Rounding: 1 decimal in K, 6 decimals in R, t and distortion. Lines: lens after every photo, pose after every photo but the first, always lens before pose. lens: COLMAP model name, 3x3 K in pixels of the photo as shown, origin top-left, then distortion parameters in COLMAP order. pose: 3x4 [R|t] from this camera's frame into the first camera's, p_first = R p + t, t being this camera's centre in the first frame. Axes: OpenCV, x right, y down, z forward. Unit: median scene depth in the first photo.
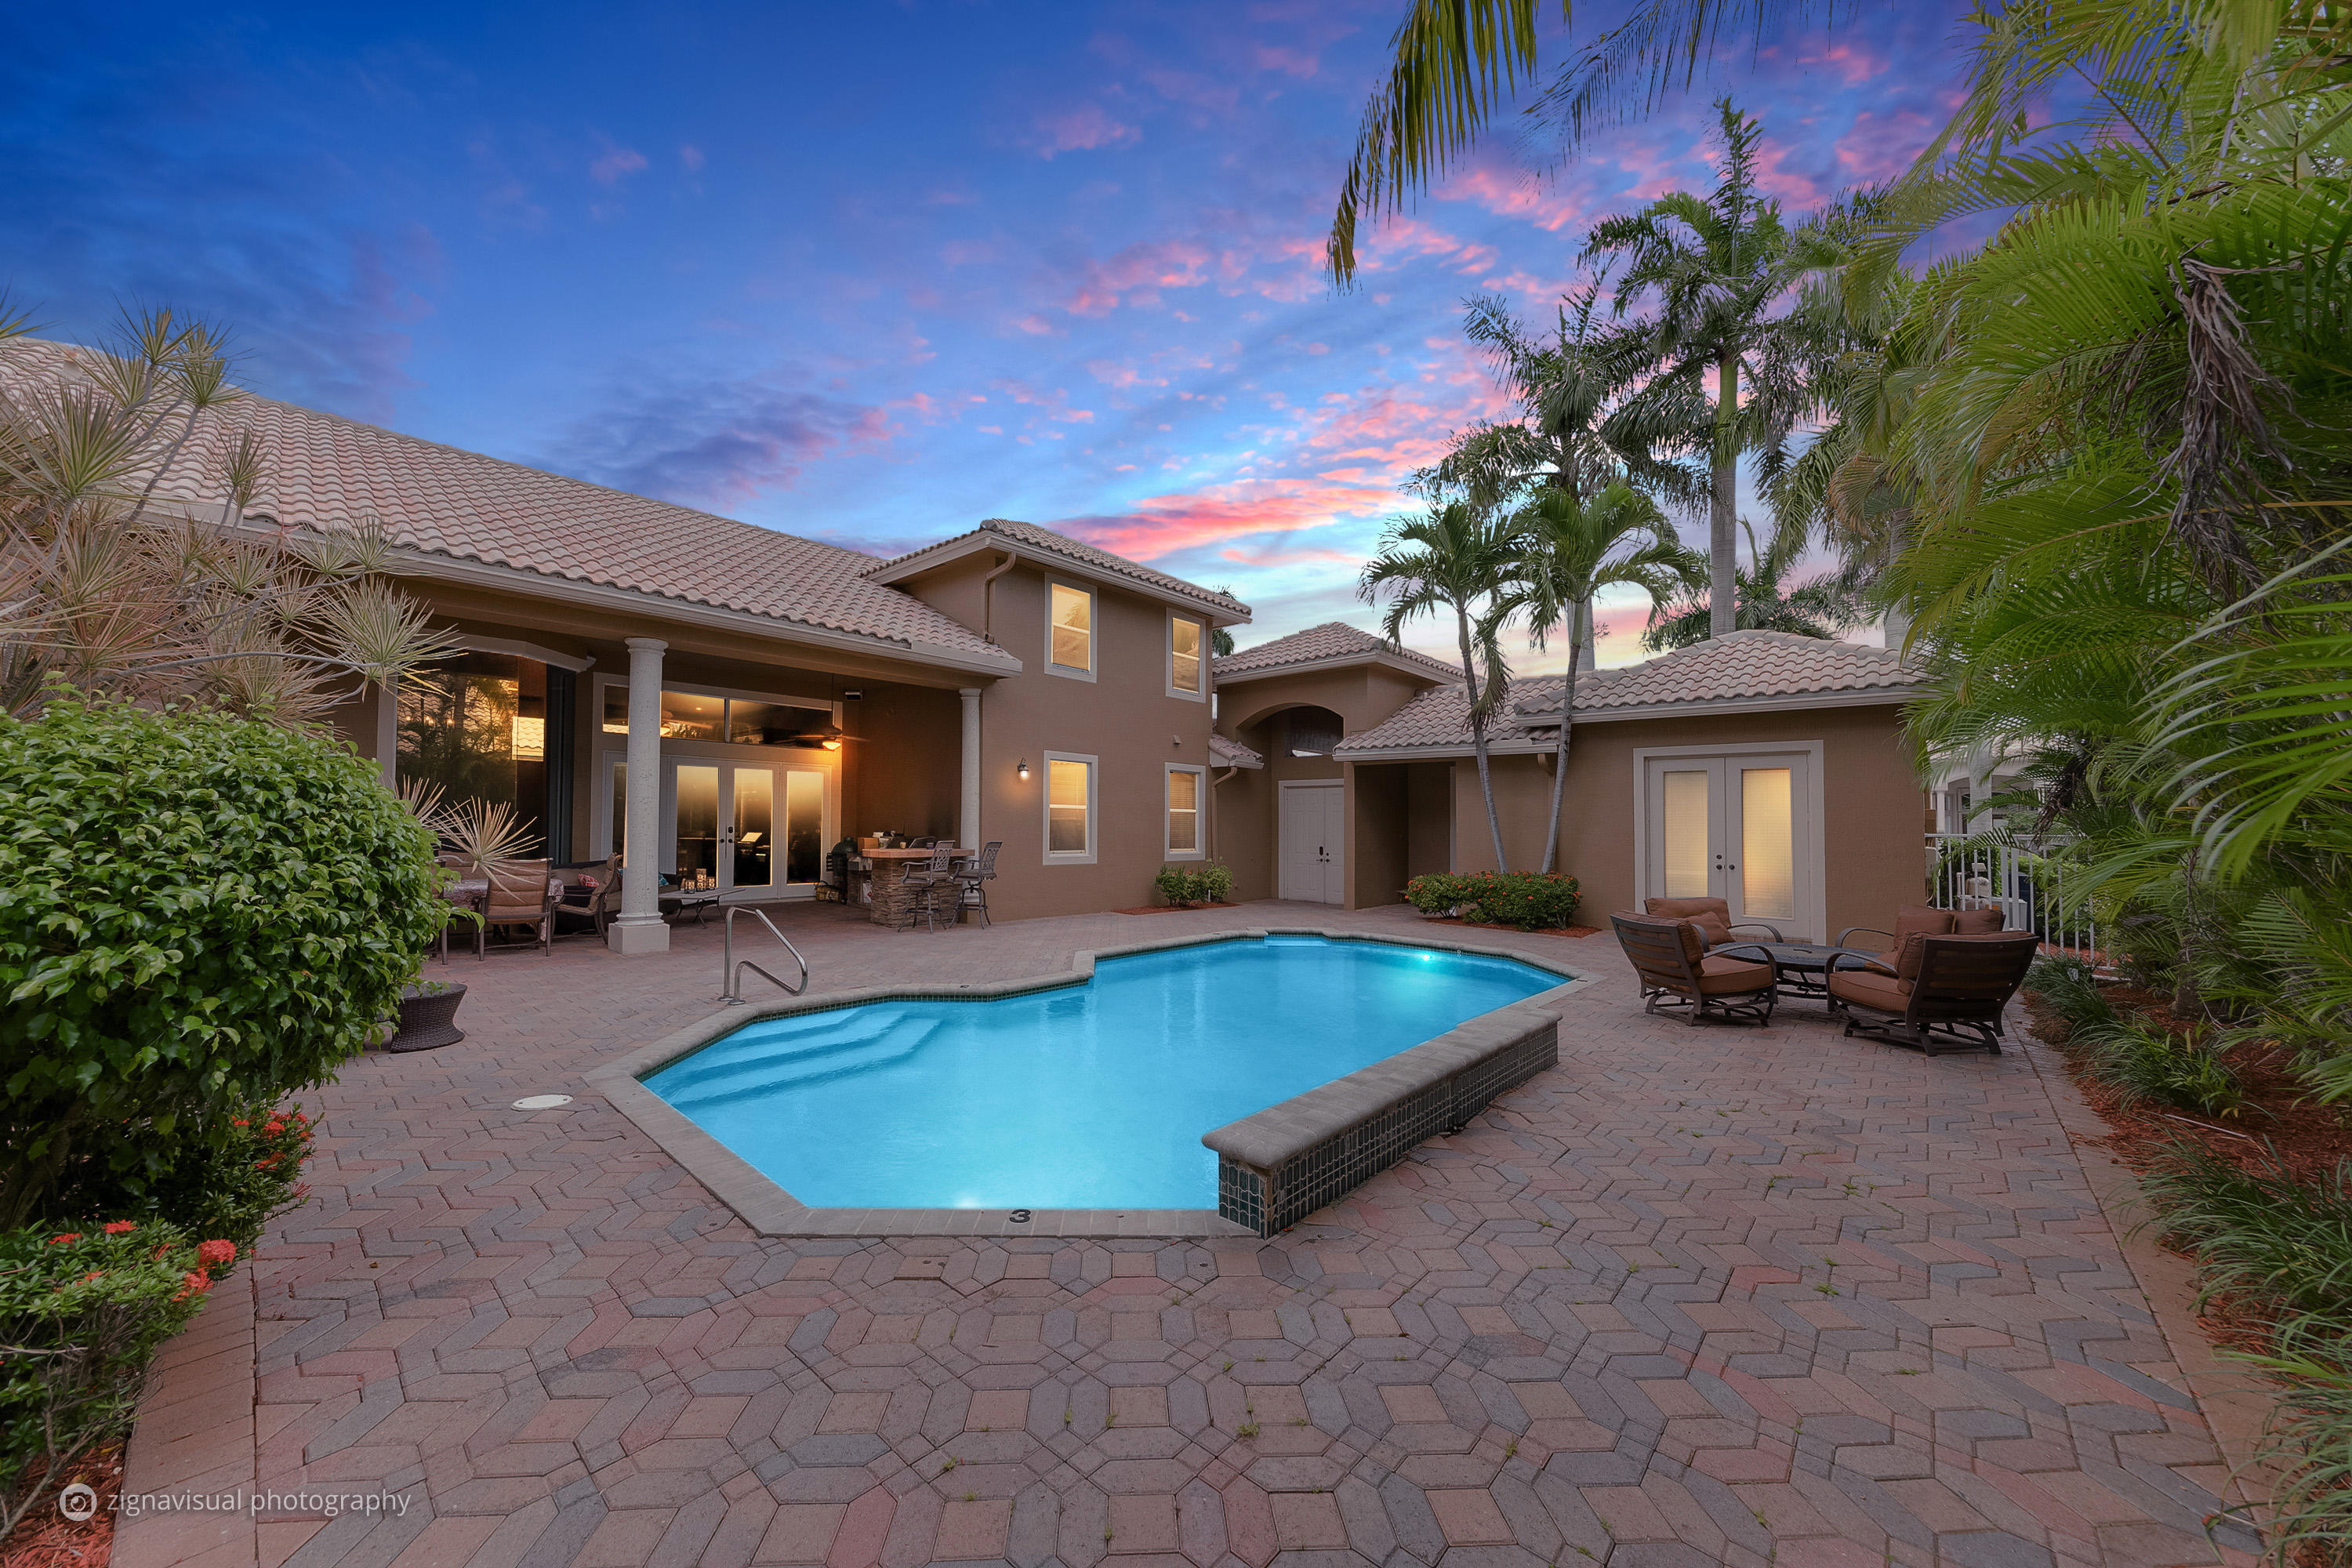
lens RADIAL K [[830.7, 0, 1129.4], [0, 830.7, 785.2], [0, 0, 1]] dist [-0.003274, 0.000568]
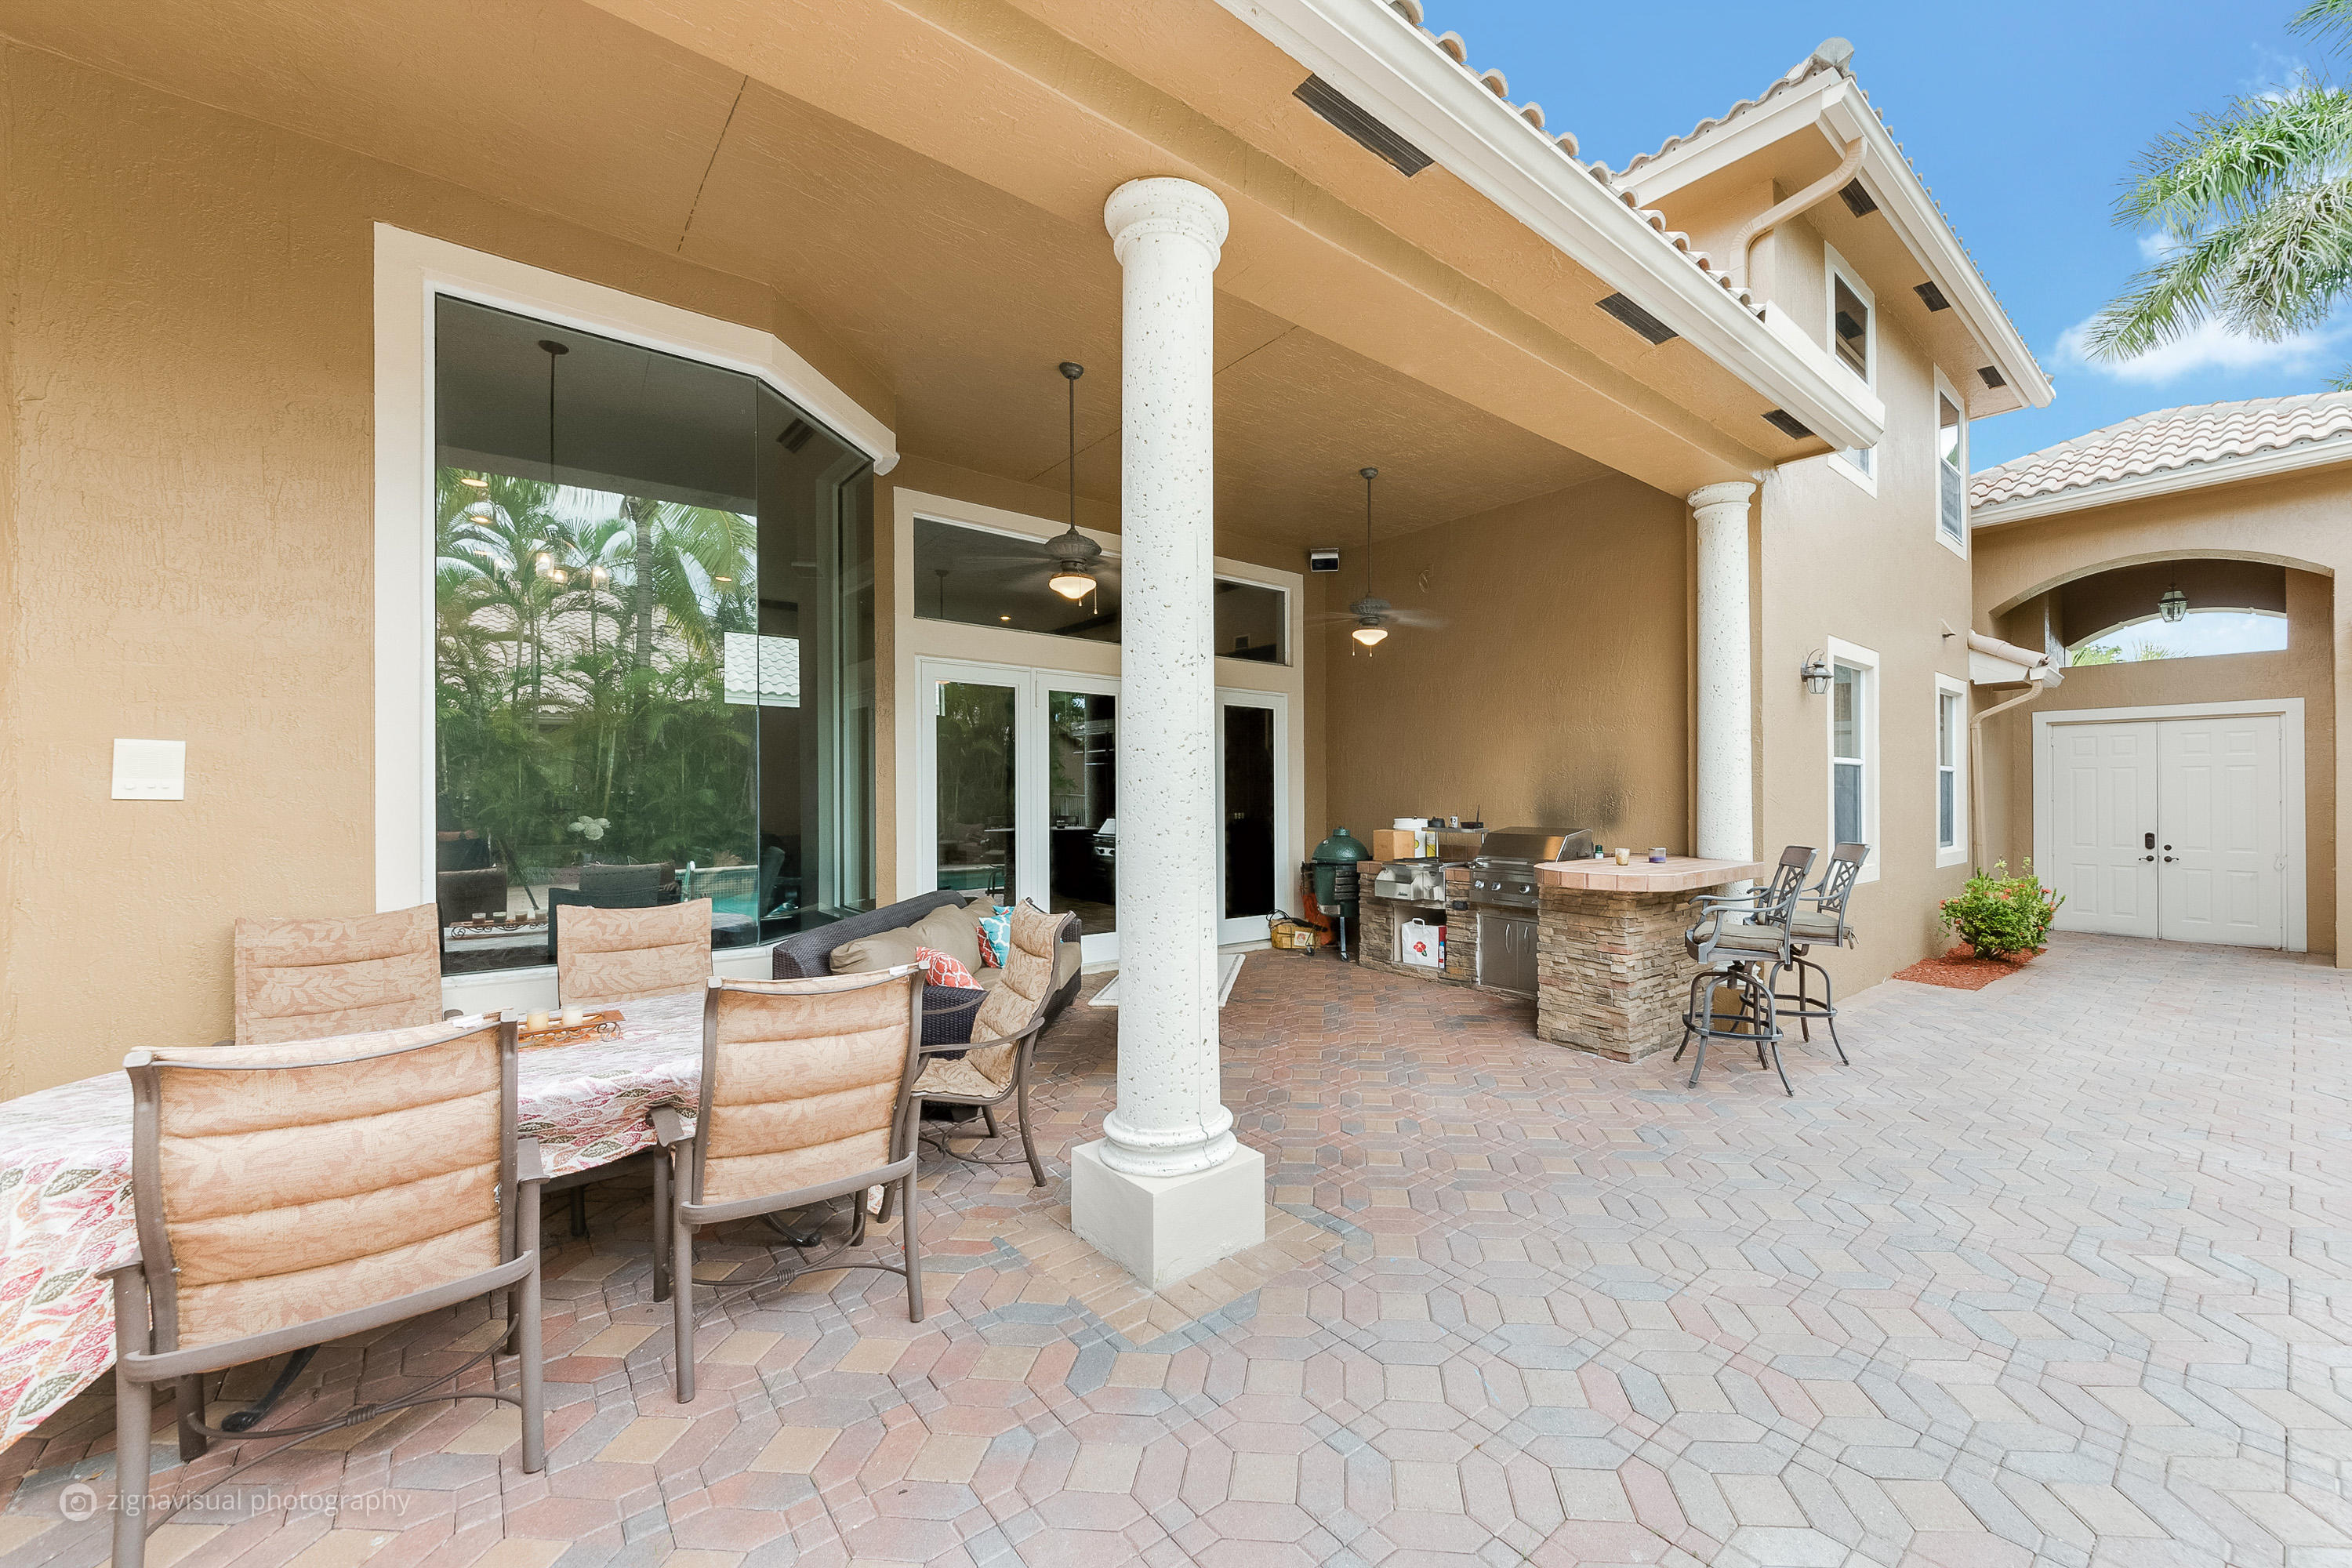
lens RADIAL K [[830.7, 0, 1181.9], [0, 830.7, 789.9], [0, 0, 1]] dist [-0.003274, 0.000568]
pose [[0.992989, -0.015698, -0.117156, -0.312159], [0.020042, 0.999151, 0.035993, 0.014638], [0.116492, -0.038089, 0.992461, 0.395365]]
